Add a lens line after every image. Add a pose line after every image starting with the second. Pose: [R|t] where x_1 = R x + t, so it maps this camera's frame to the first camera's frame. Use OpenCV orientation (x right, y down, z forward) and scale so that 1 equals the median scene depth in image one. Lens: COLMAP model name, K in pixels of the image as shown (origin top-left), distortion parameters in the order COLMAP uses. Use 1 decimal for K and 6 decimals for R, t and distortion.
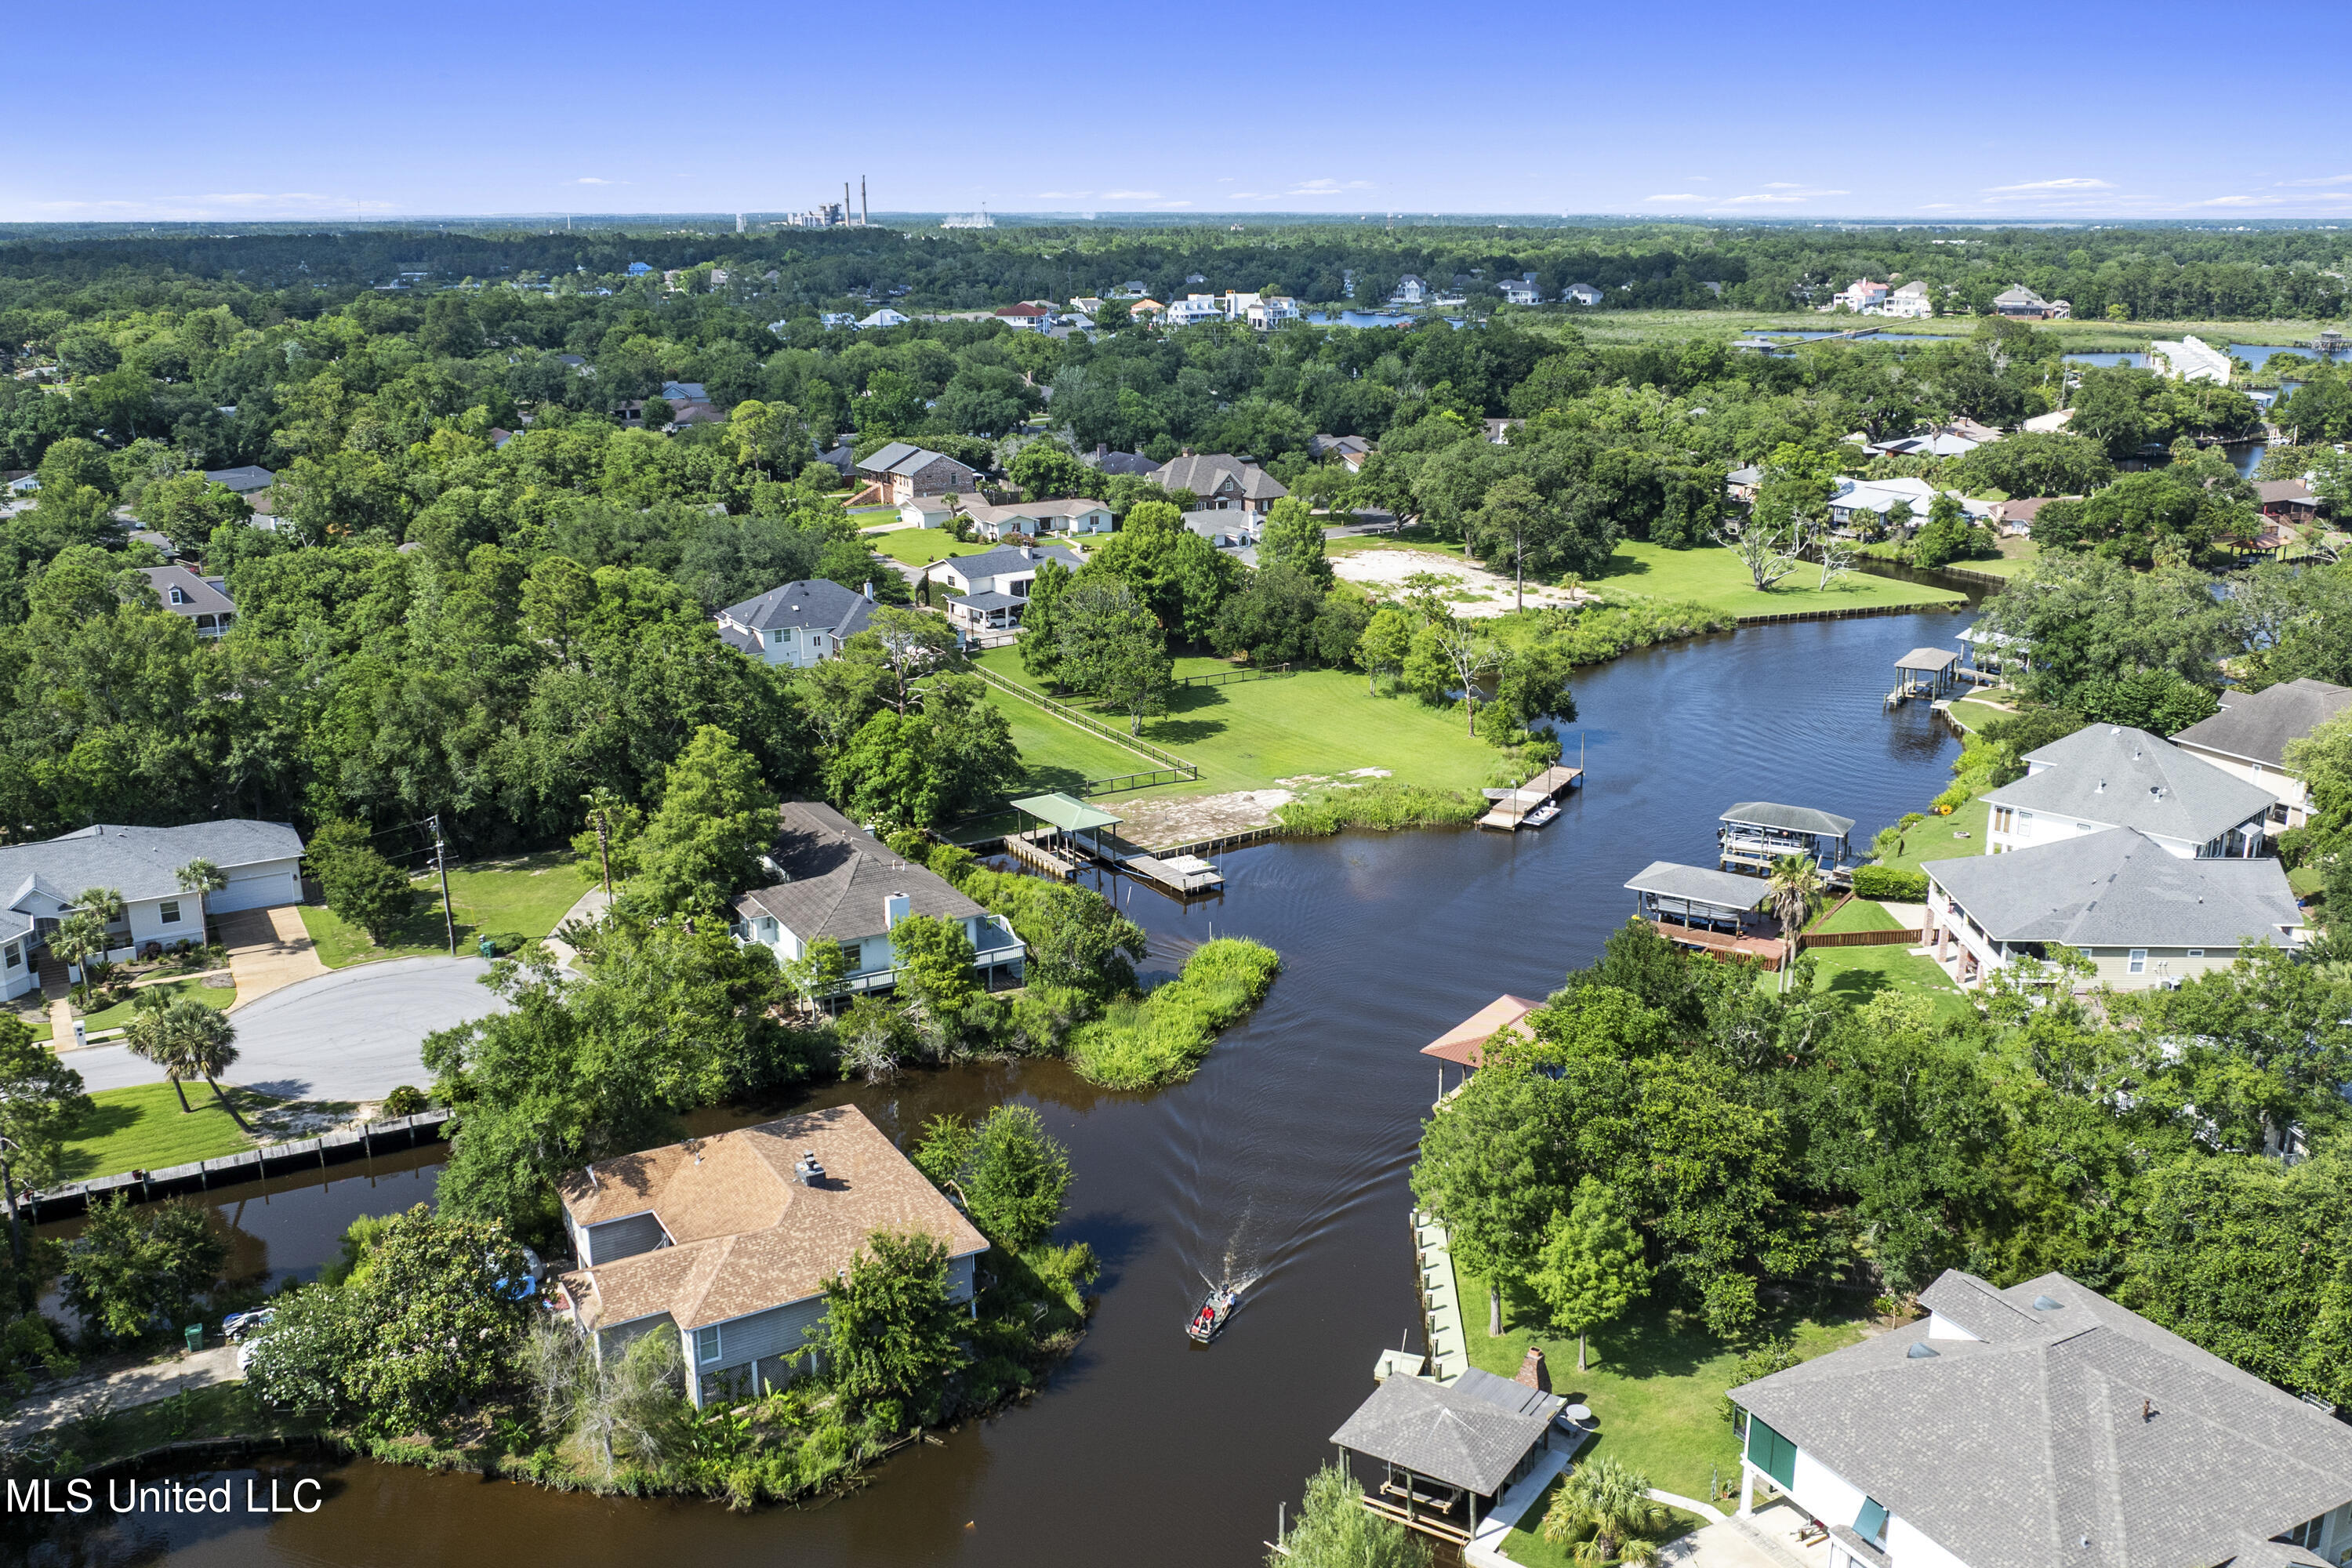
lens RADIAL K [[1934.8, 0, 1176.0], [0, 1934.8, 784.0], [0, 0, 1]] dist [-0.022133, 0.001288]
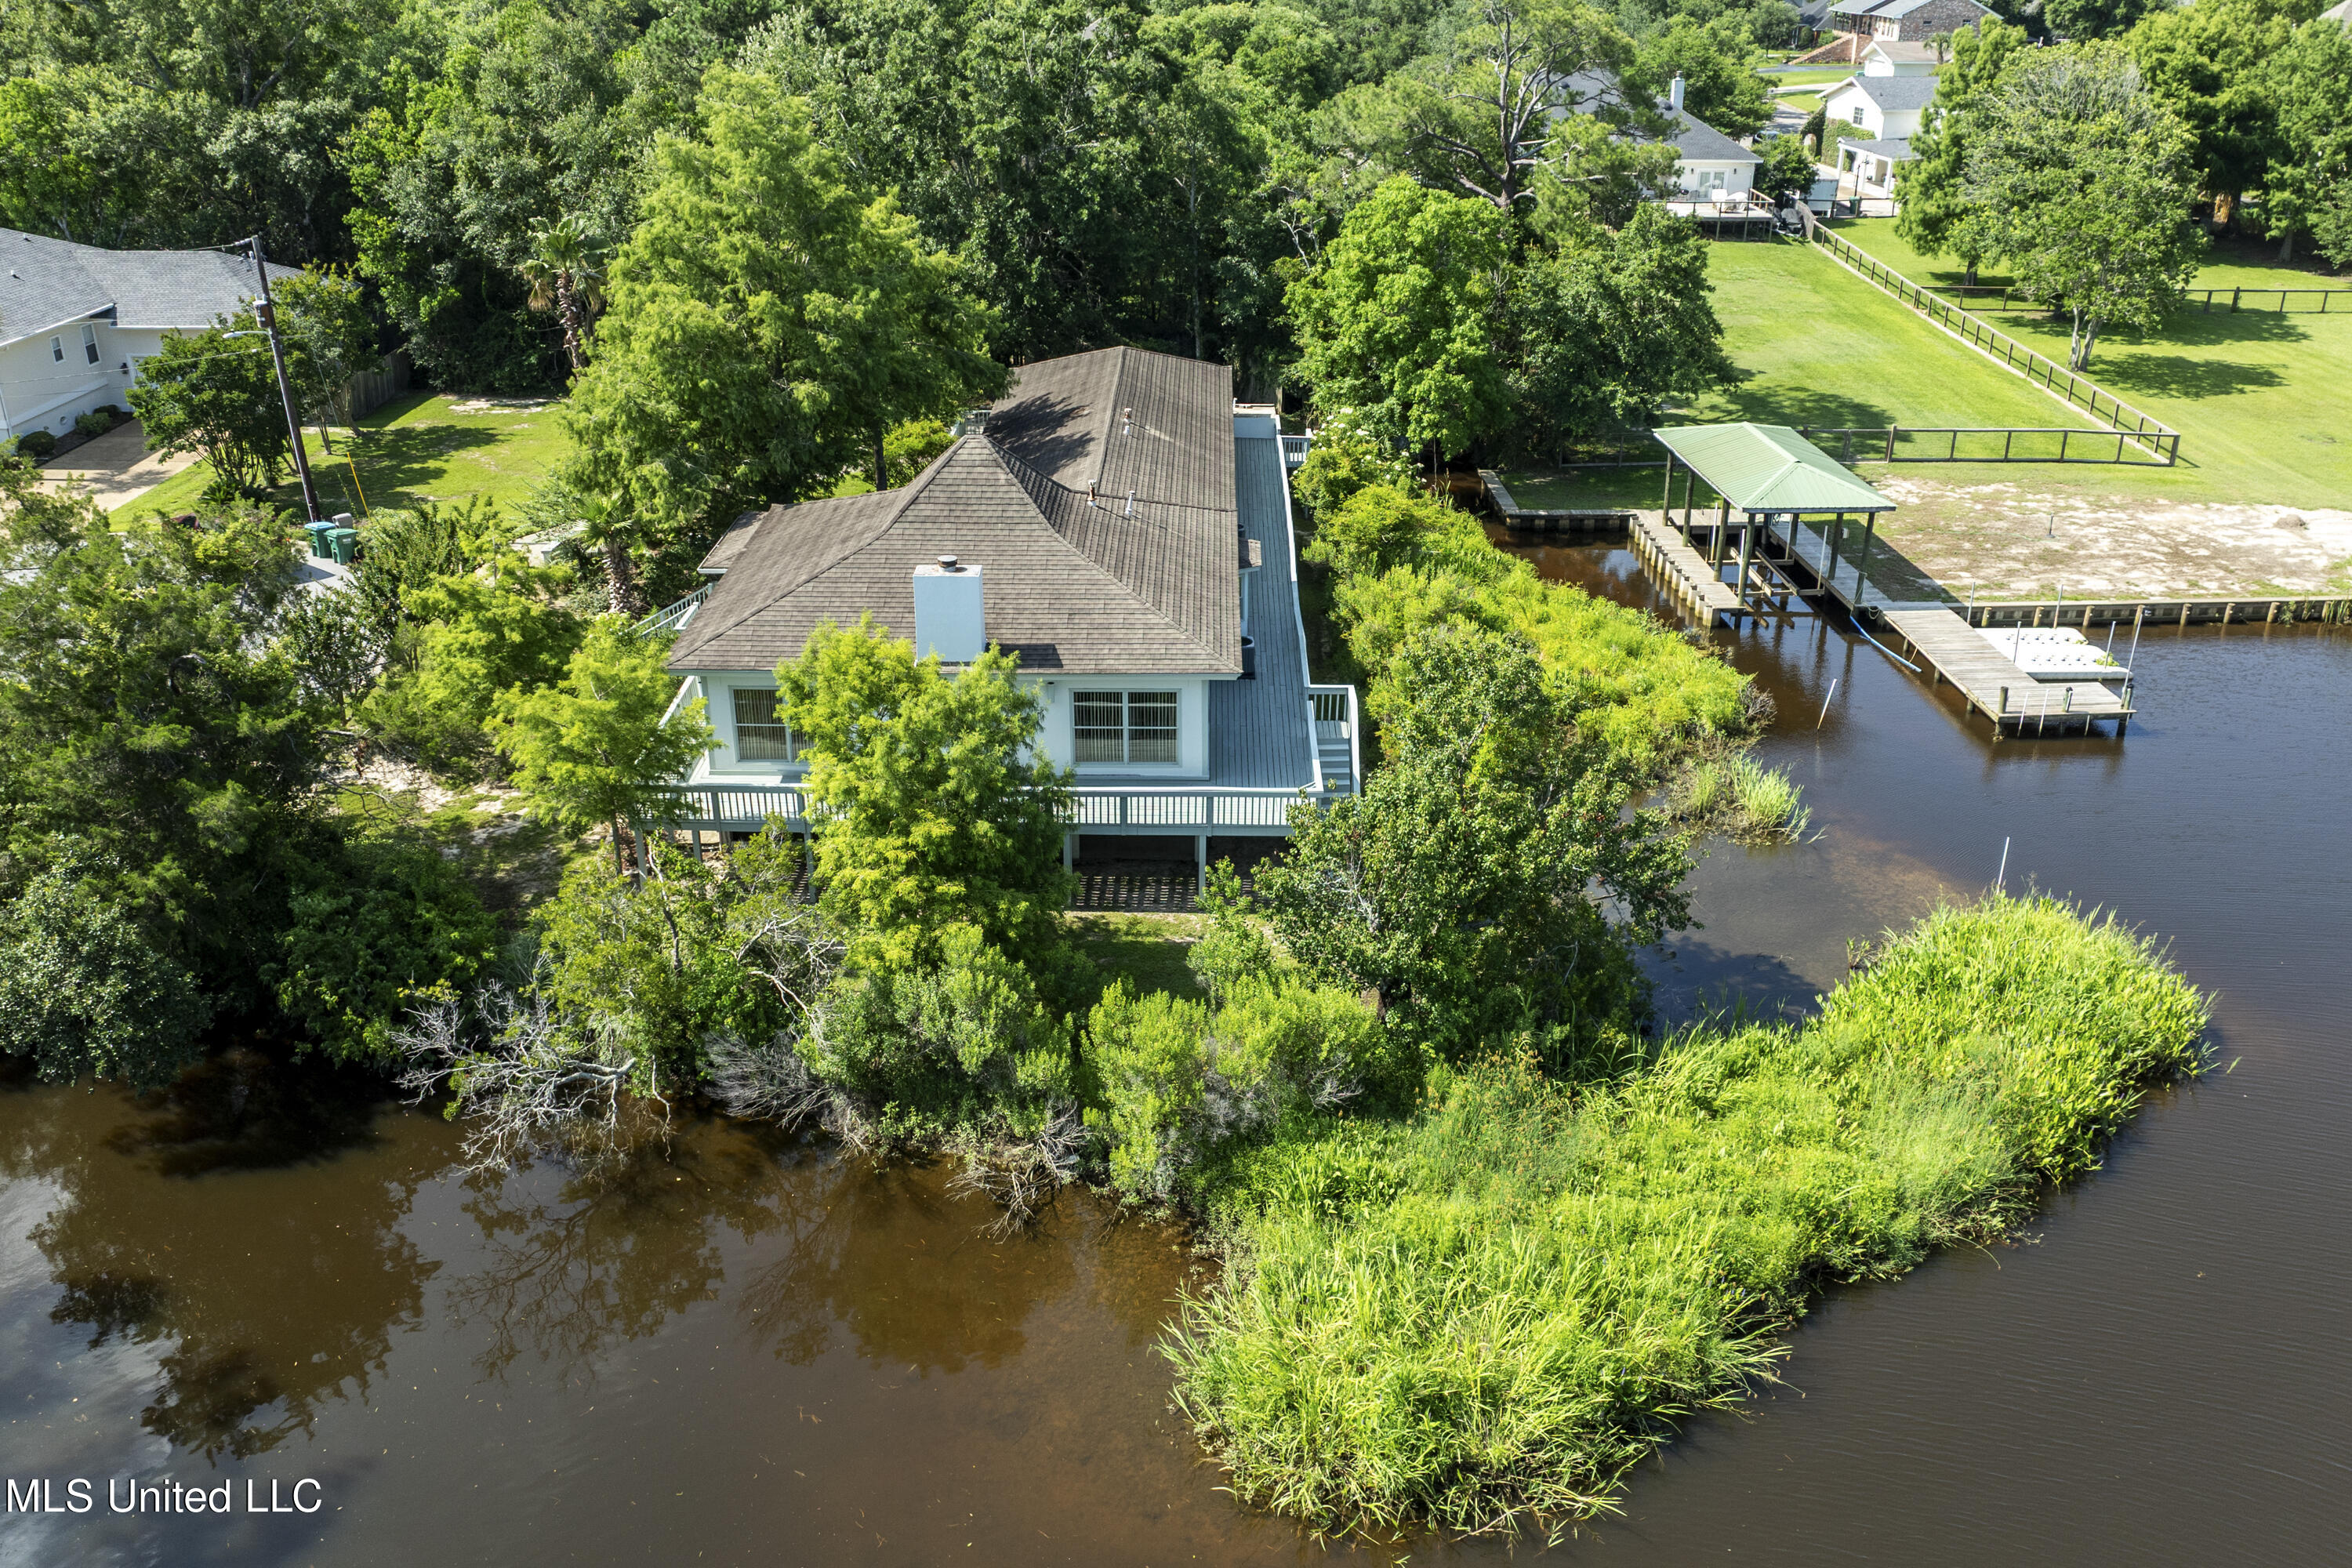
lens RADIAL K [[1934.8, 0, 1176.0], [0, 1934.8, 784.0], [0, 0, 1]] dist [-0.022133, 0.001288]
pose [[0.856077, 0.219662, -0.467846, 0.041518], [-0.145736, 0.971053, 0.189255, 0.020361], [0.495876, -0.093835, 0.863309, 0.585650]]
